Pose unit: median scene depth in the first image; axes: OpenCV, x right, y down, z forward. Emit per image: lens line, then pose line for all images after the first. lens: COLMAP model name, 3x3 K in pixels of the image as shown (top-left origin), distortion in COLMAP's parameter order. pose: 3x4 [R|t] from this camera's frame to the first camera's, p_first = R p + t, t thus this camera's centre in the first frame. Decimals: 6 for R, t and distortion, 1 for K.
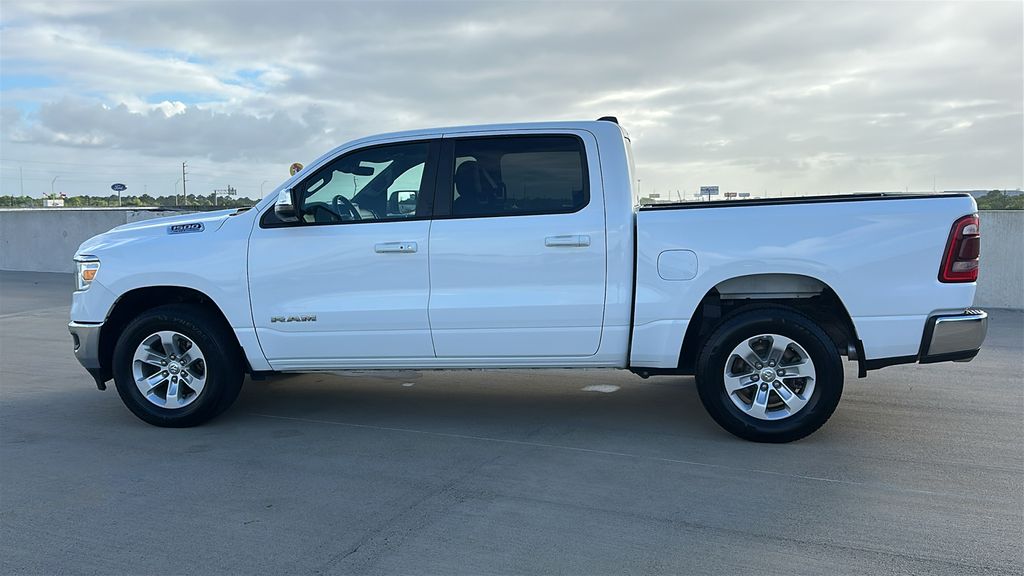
lens RADIAL K [[878.4, 0, 512.0], [0, 878.4, 288.0], [0, 0, 1]] dist [0.048026, -0.090878]
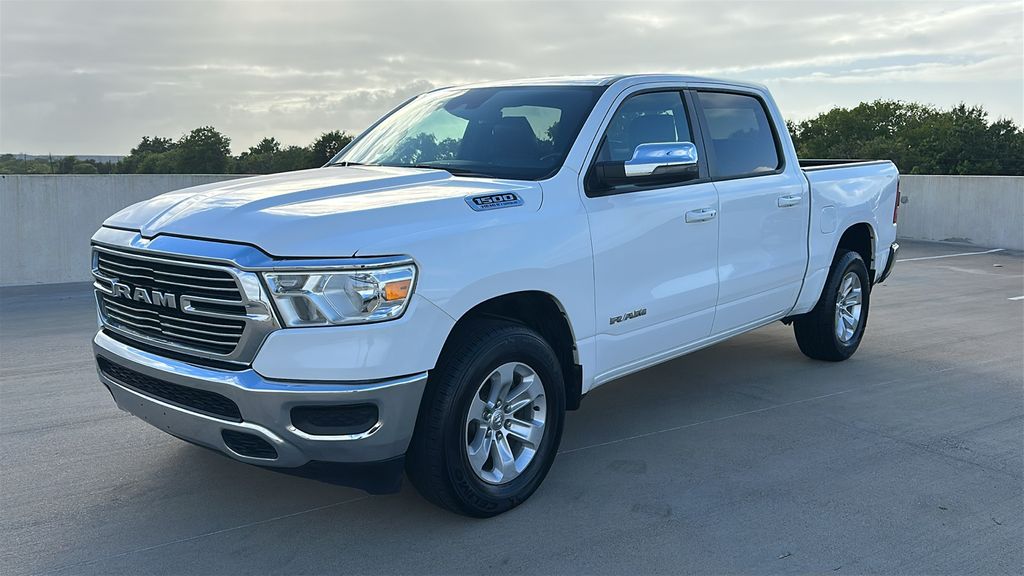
lens RADIAL K [[878.4, 0, 512.0], [0, 878.4, 288.0], [0, 0, 1]] dist [0.048026, -0.090878]
pose [[0.545163, -0.108732, 0.831249, -0.898384], [0.073590, 0.993932, 0.081748, -0.056105], [-0.835094, 0.016606, 0.549857, 0.642610]]
